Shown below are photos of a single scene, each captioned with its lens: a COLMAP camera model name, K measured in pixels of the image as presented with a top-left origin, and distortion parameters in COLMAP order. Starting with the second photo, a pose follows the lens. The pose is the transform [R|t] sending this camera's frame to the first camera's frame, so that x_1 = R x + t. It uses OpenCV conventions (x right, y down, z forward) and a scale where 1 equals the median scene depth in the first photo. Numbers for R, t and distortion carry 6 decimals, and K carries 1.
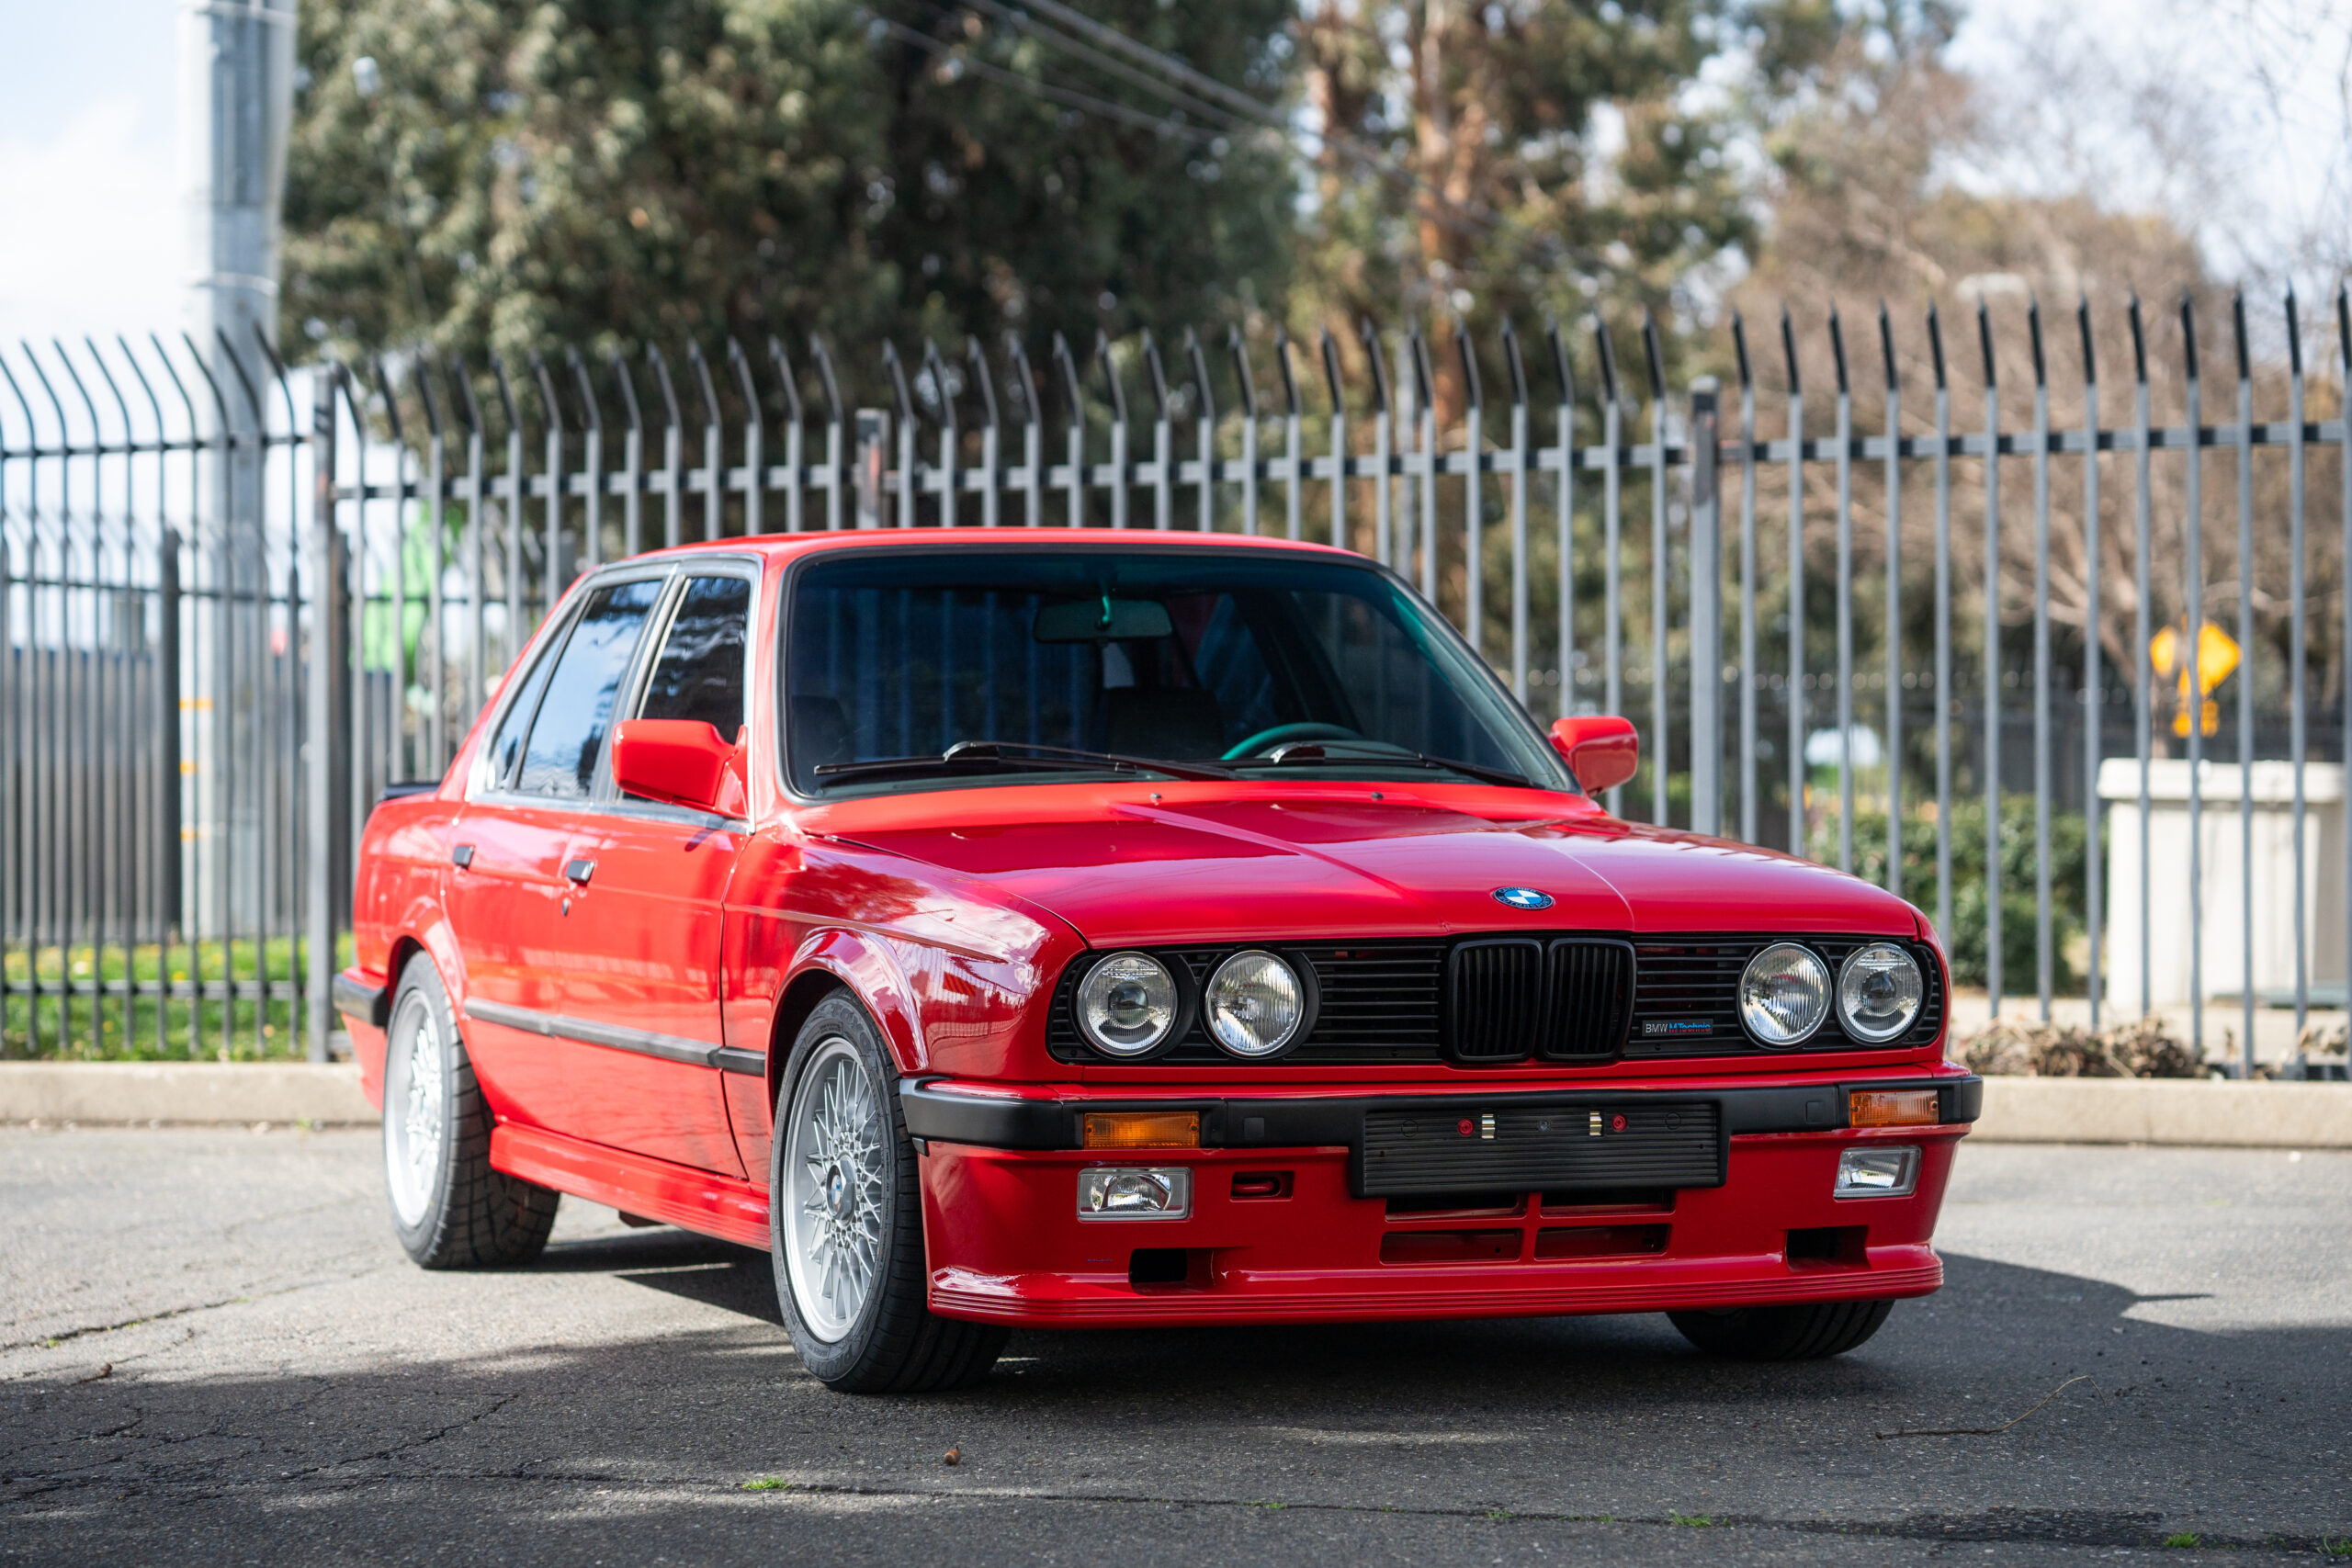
lens RADIAL K [[5656.7, 0, 1172.0], [0, 5656.7, 775.8], [0, 0, 1]] dist [0.145757, 0.000000]
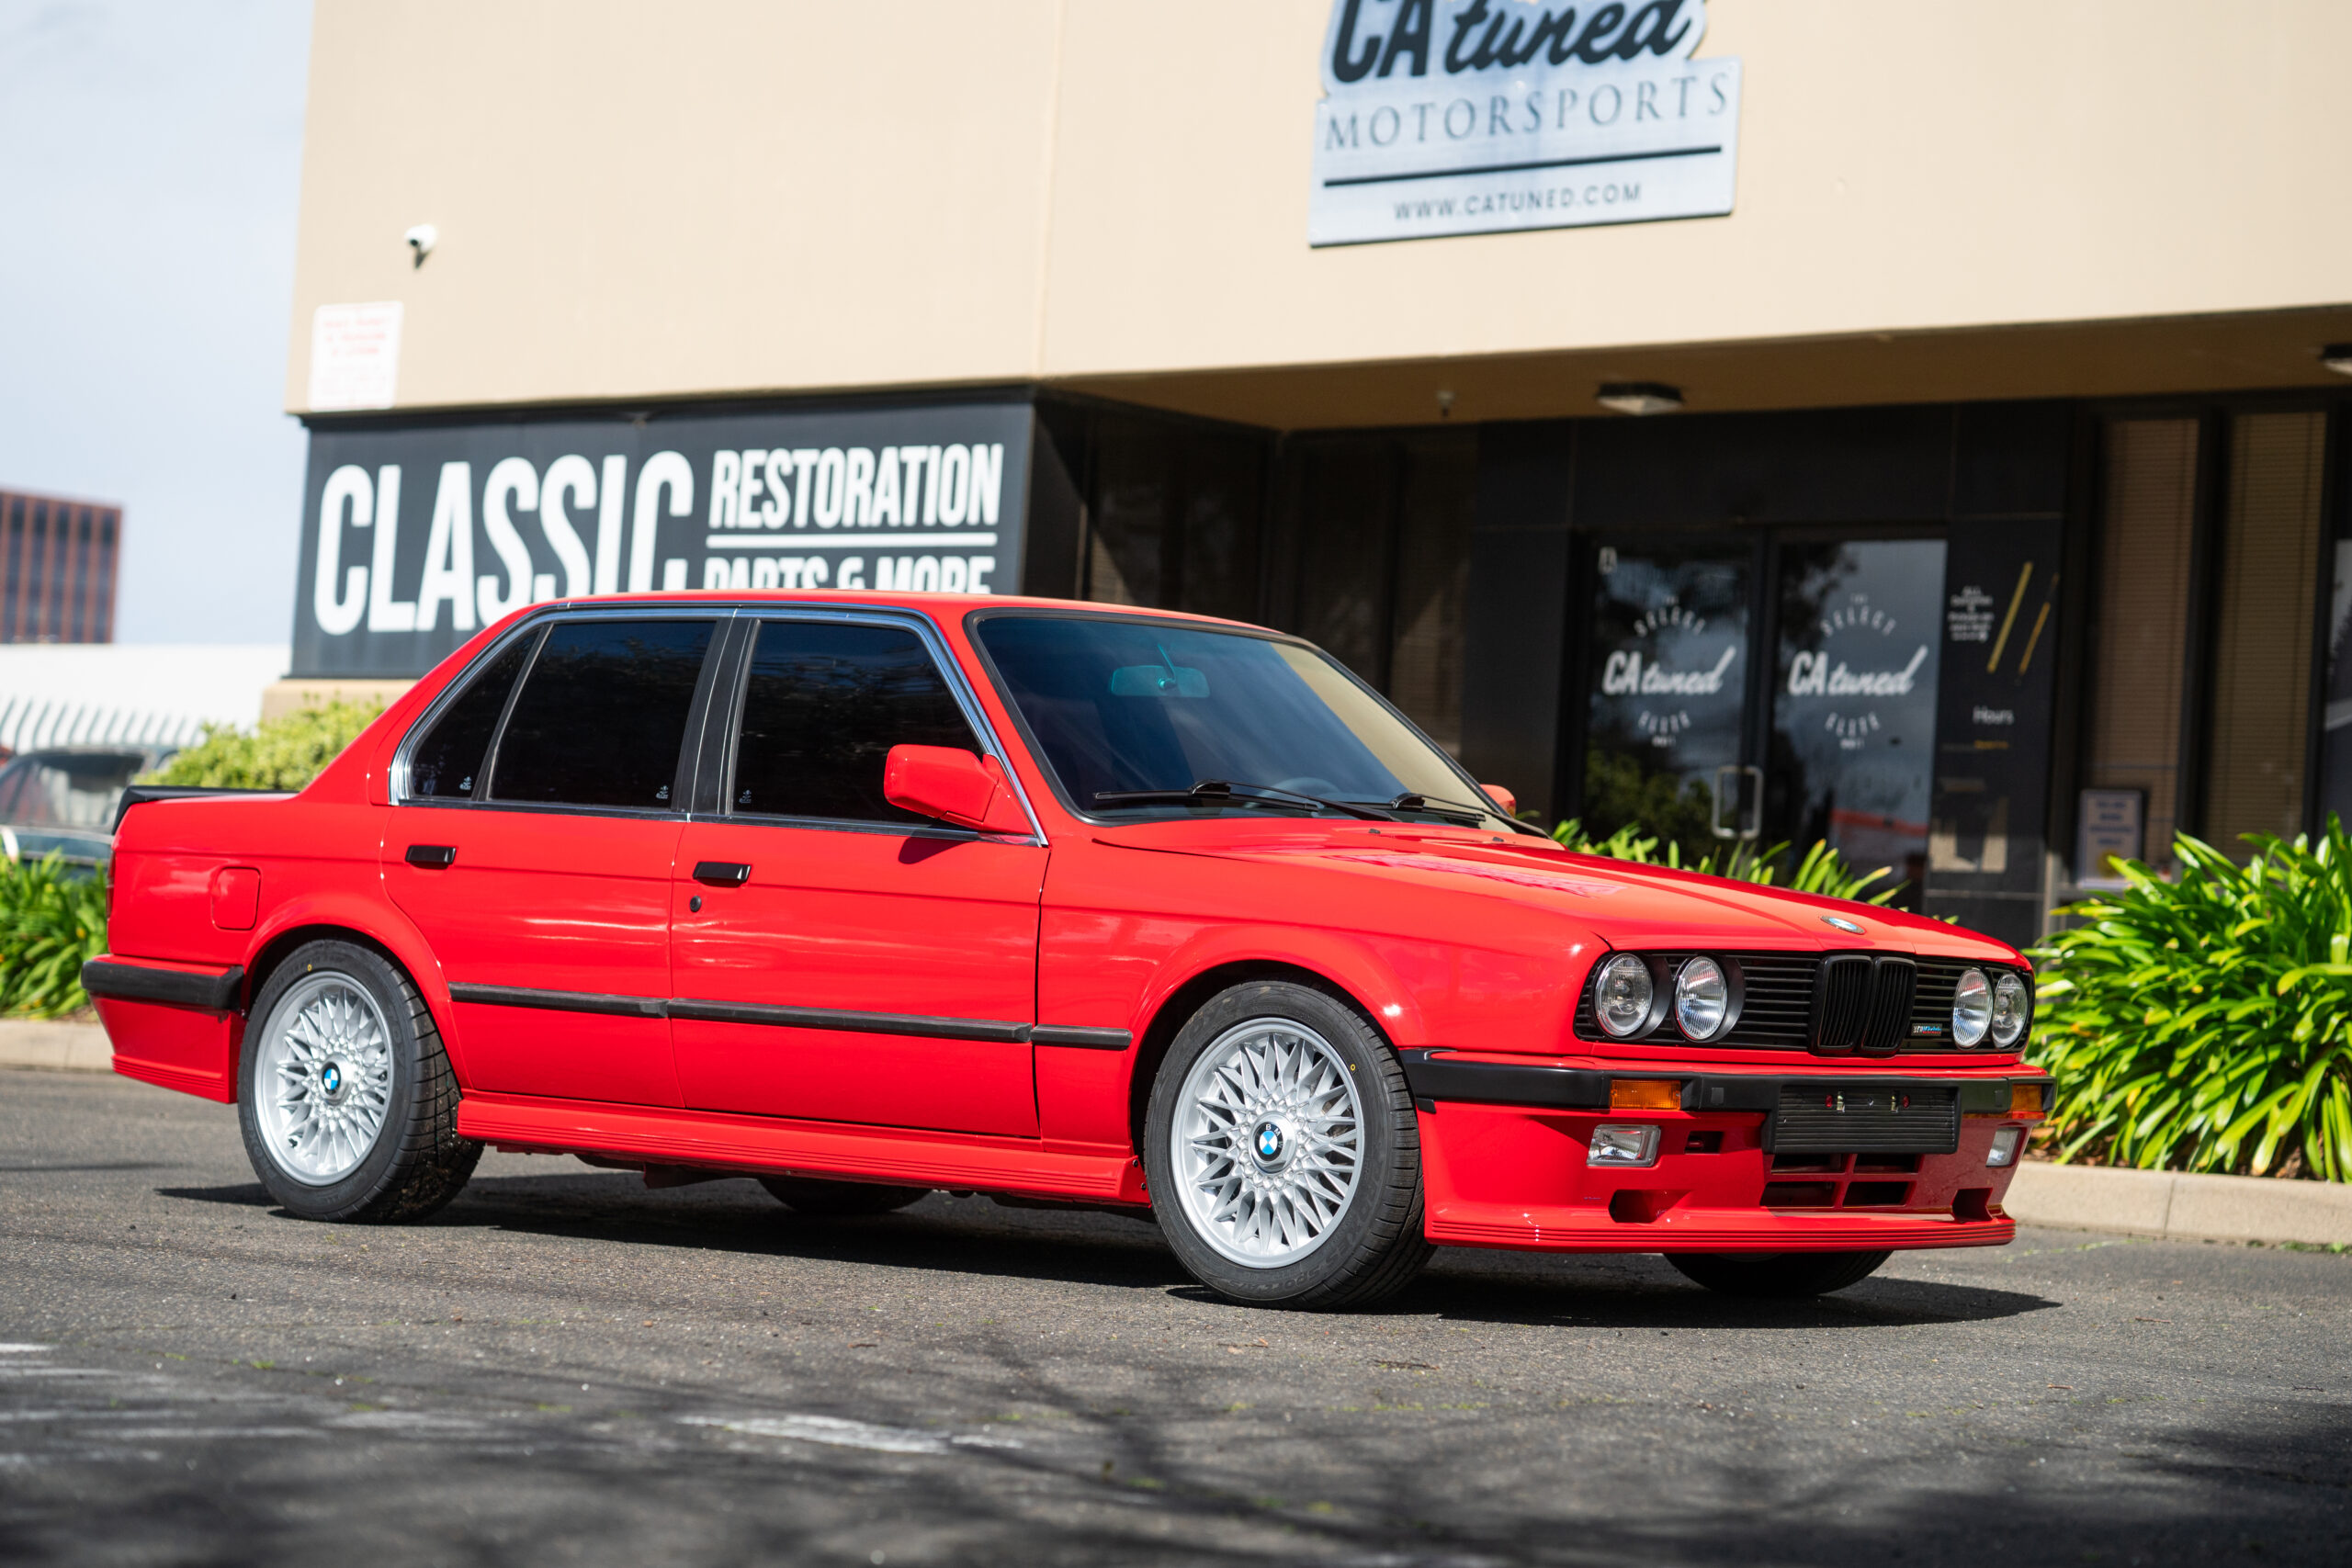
lens RADIAL K [[5656.7, 0, 1184.4], [0, 5656.7, 778.2], [0, 0, 1]] dist [0.145757, 0.000000]
pose [[0.888311, 0.053355, 0.456132, -0.656006], [-0.045437, 0.998566, -0.028316, 0.031568], [-0.456989, 0.004428, 0.889461, -0.071649]]
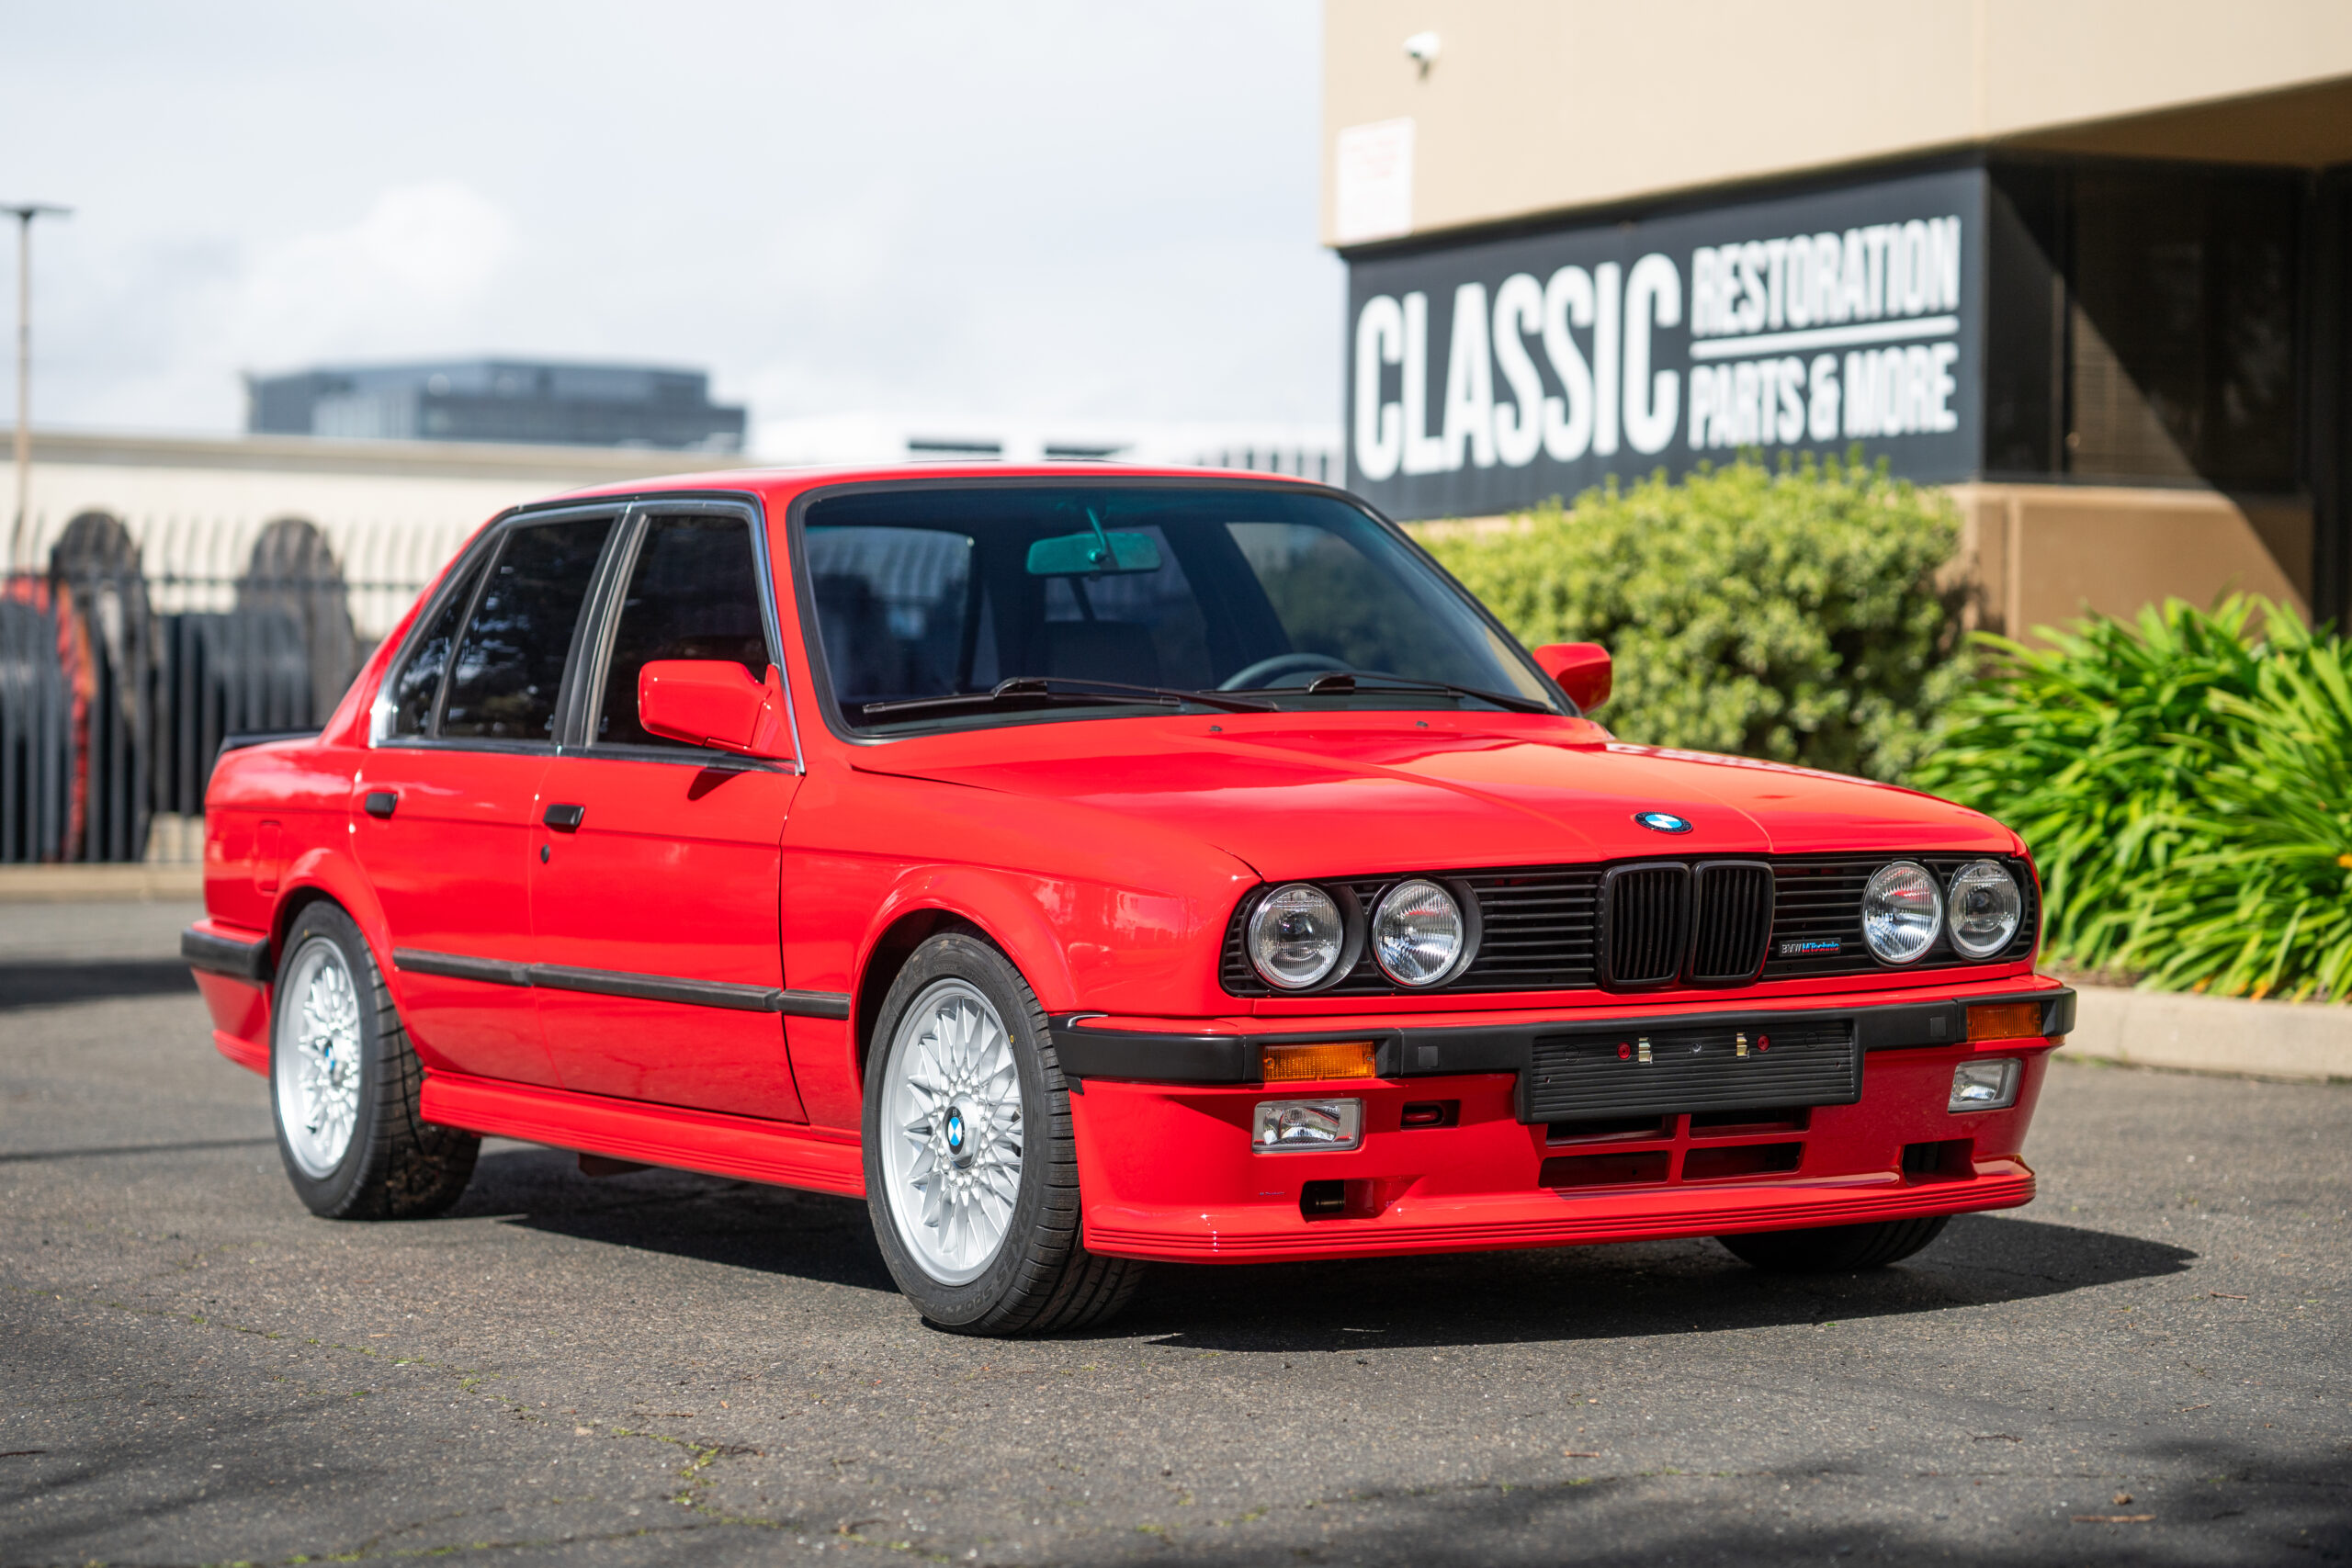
lens RADIAL K [[5656.7, 0, 1165.4], [0, 5656.7, 791.6], [0, 0, 1]] dist [0.145757, 0.000000]
pose [[0.990049, -0.019563, 0.139357, -0.165196], [0.017476, 0.999716, 0.016188, -0.001649], [-0.139634, -0.013592, 0.990110, 0.017804]]
